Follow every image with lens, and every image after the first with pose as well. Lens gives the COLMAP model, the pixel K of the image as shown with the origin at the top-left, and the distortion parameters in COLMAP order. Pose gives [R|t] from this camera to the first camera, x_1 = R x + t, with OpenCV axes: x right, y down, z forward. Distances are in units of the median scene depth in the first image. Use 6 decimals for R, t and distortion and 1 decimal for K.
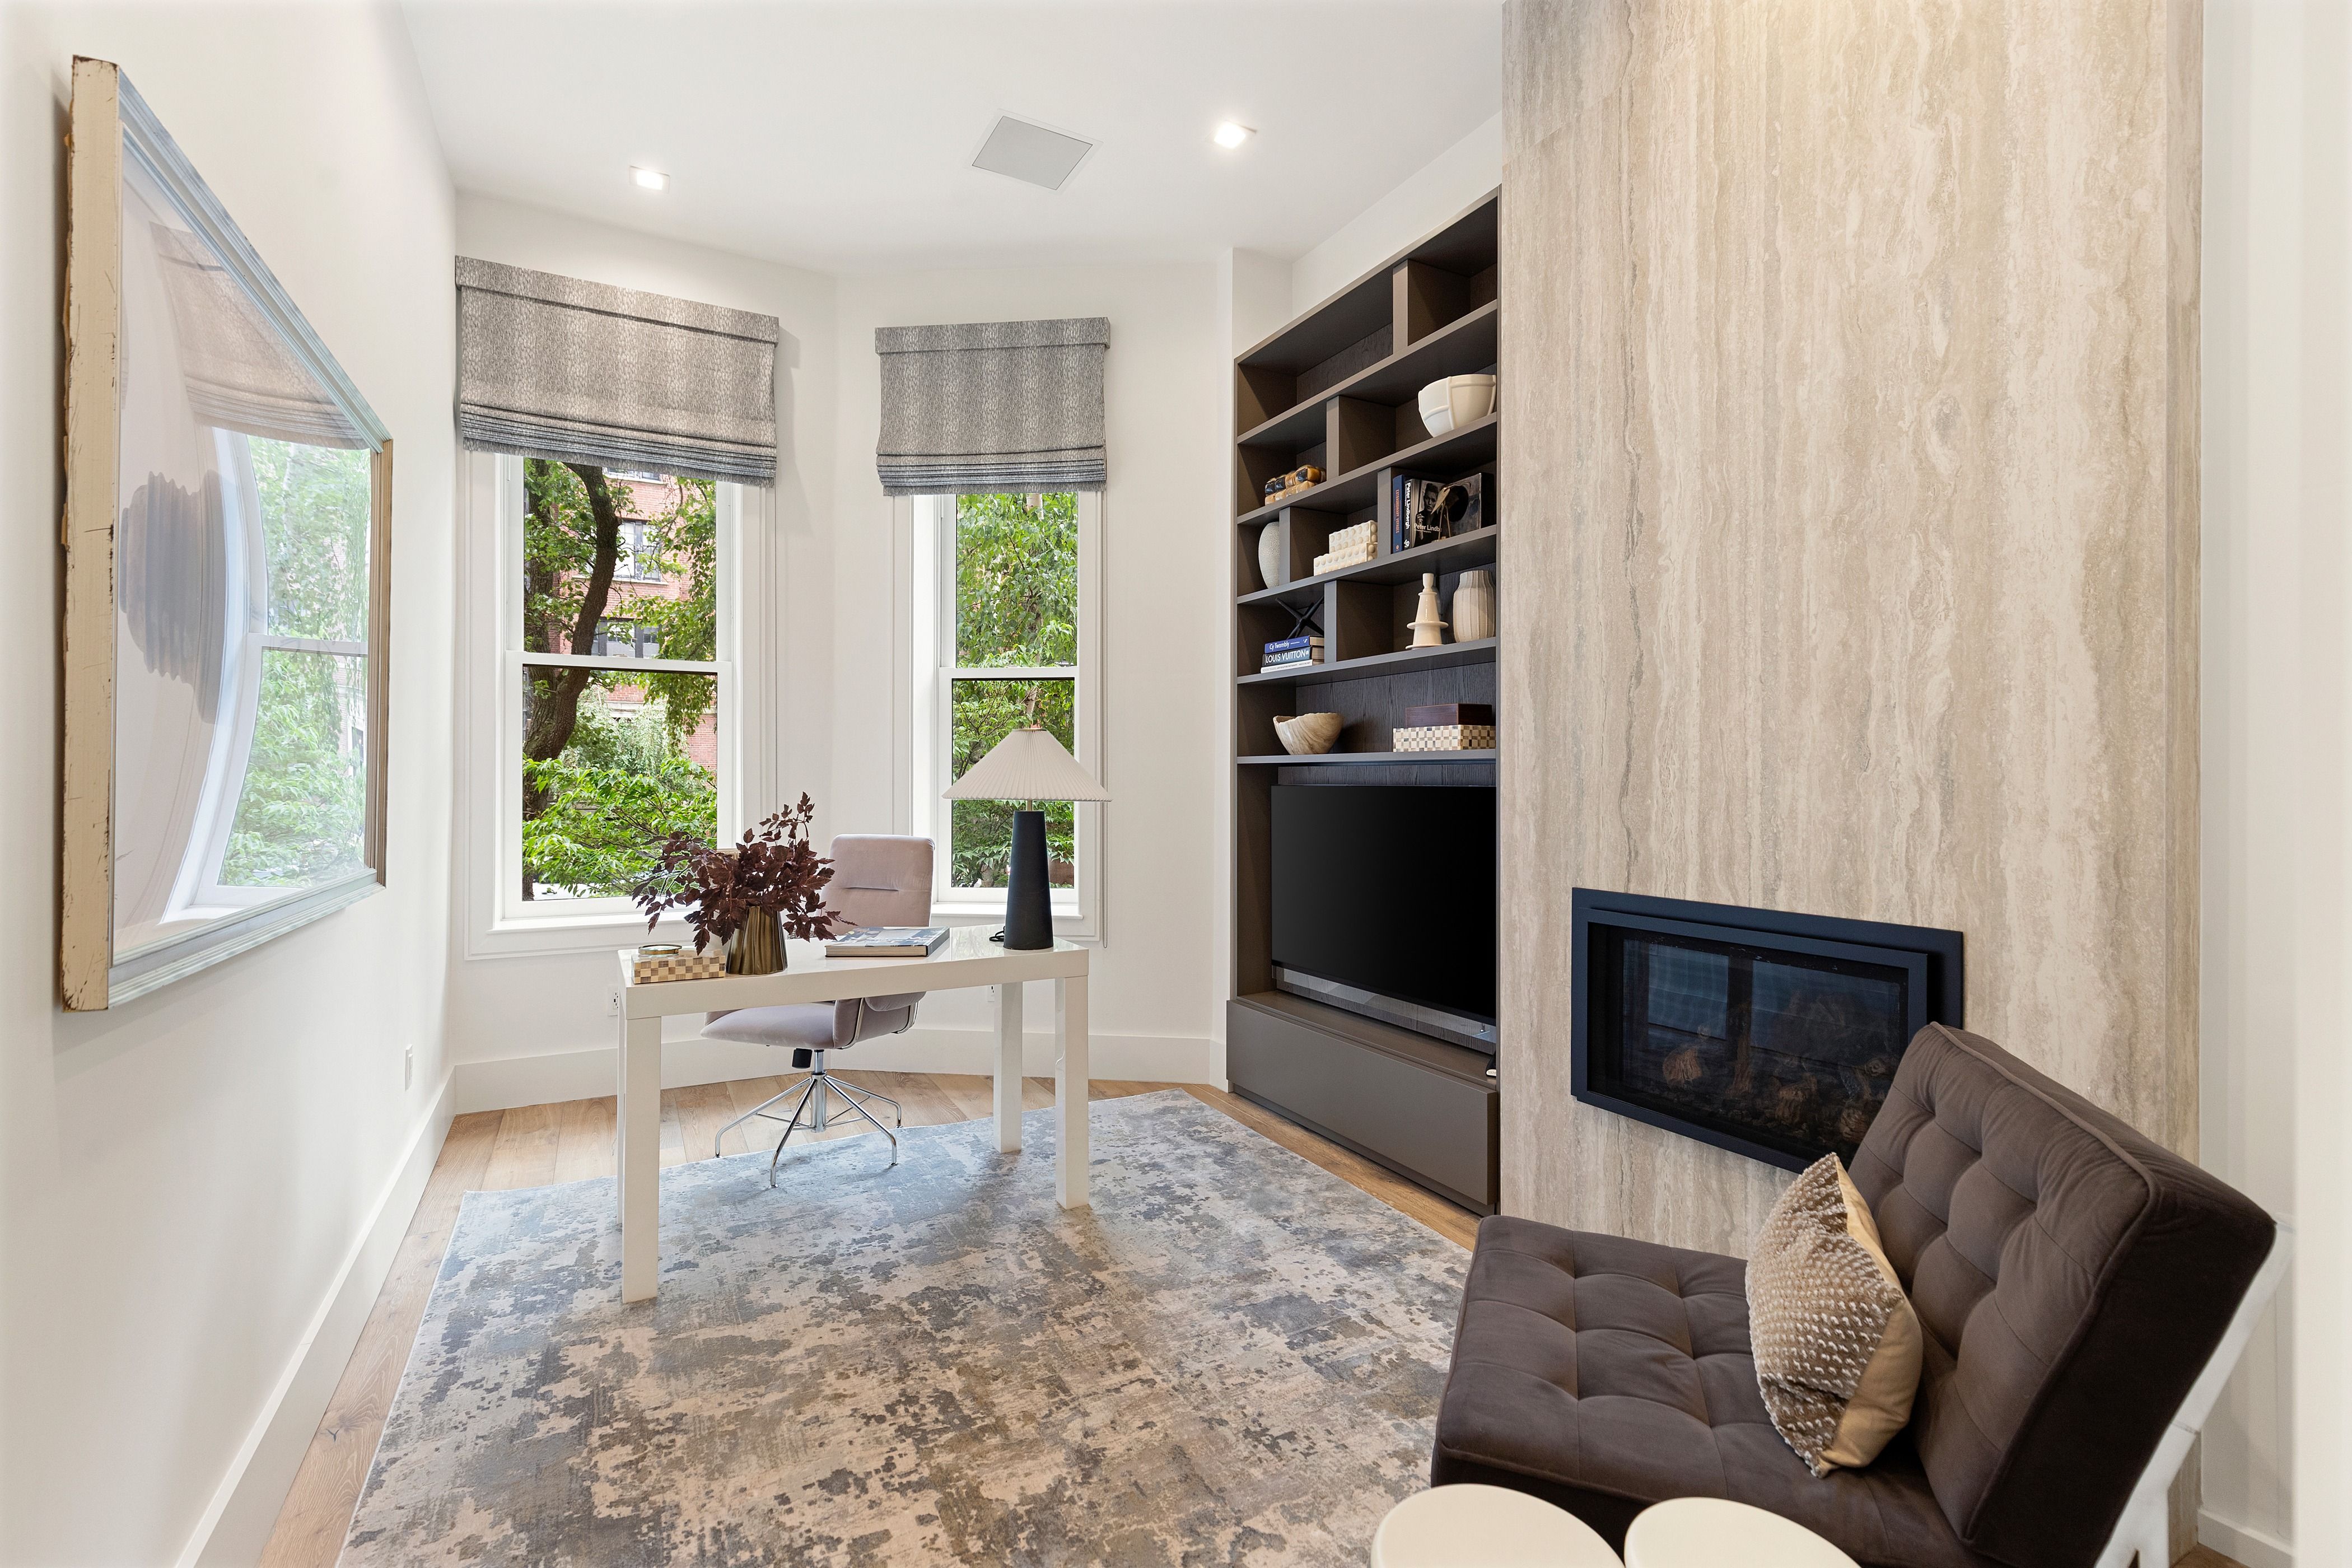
lens RADIAL K [[1060.9, 0, 1183.5], [0, 1060.9, 772.9], [0, 0, 1]] dist [0.000961, -0.000583]
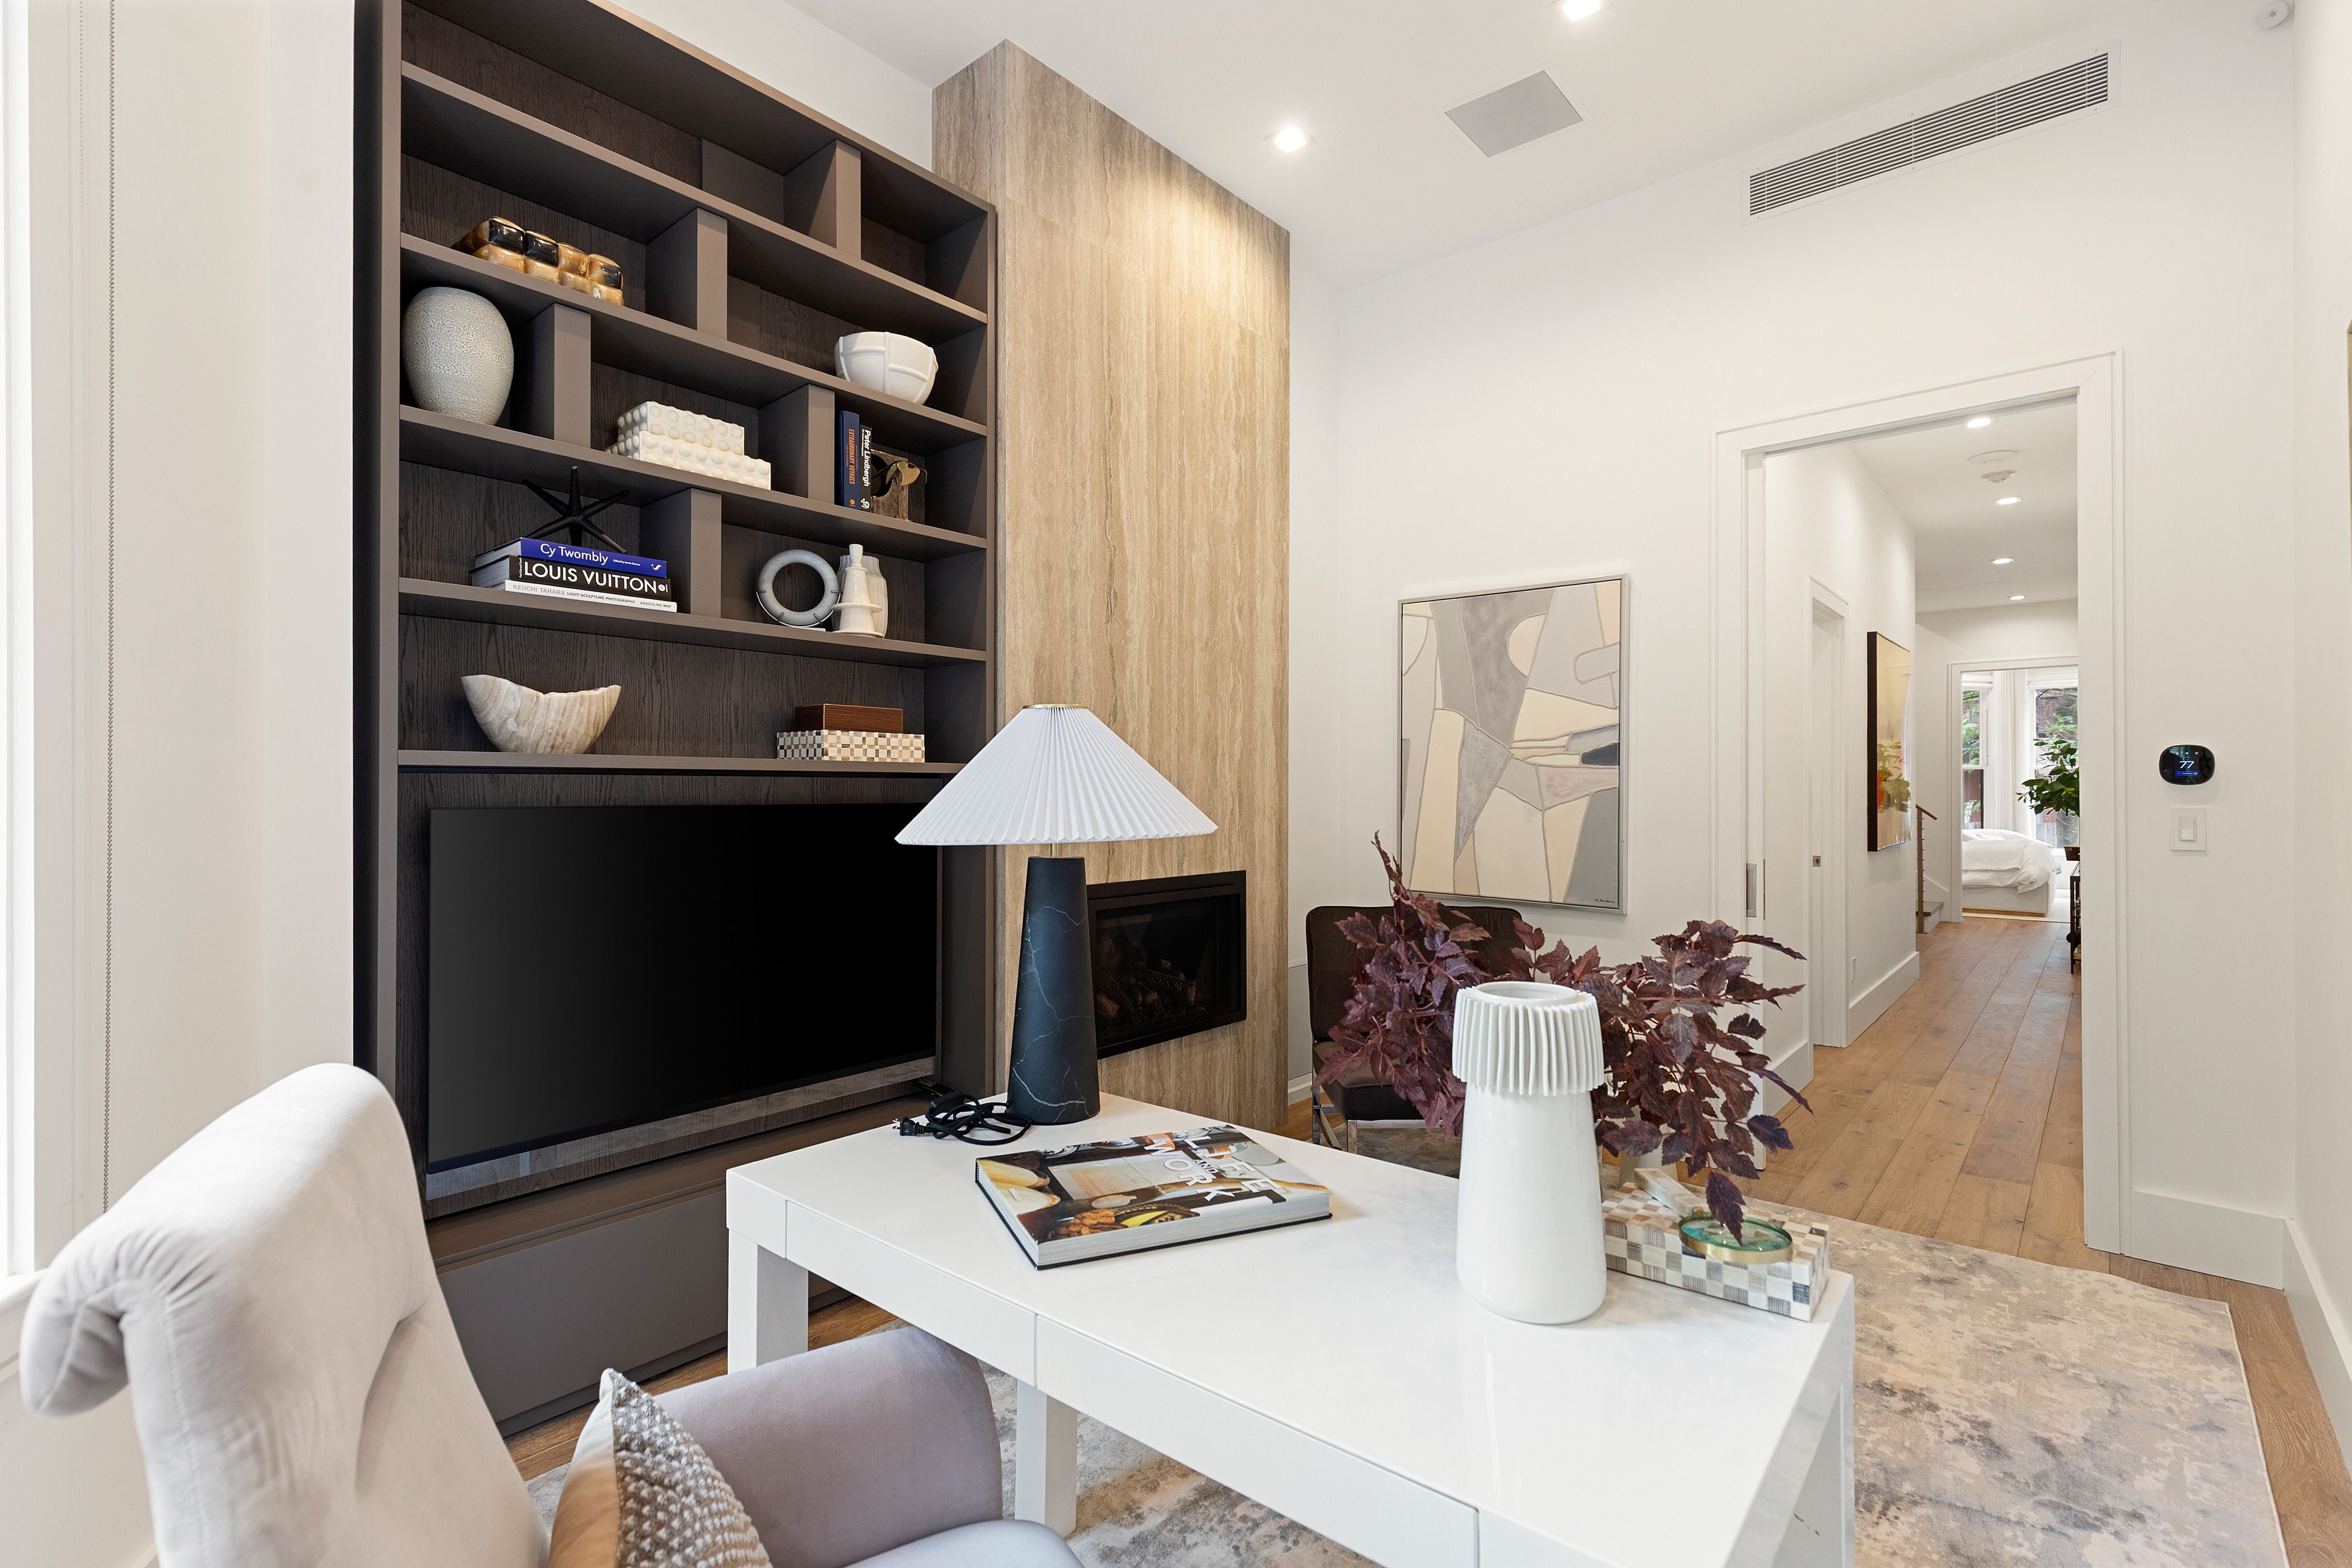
lens RADIAL K [[1060.9, 0, 1183.5], [0, 1060.9, 772.9], [0, 0, 1]] dist [0.000961, -0.000583]
pose [[-0.354119, 0.012704, 0.935114, -0.819418], [-0.006429, 0.999851, -0.016018, 0.000163], [-0.935178, -0.011684, -0.353985, 1.377499]]
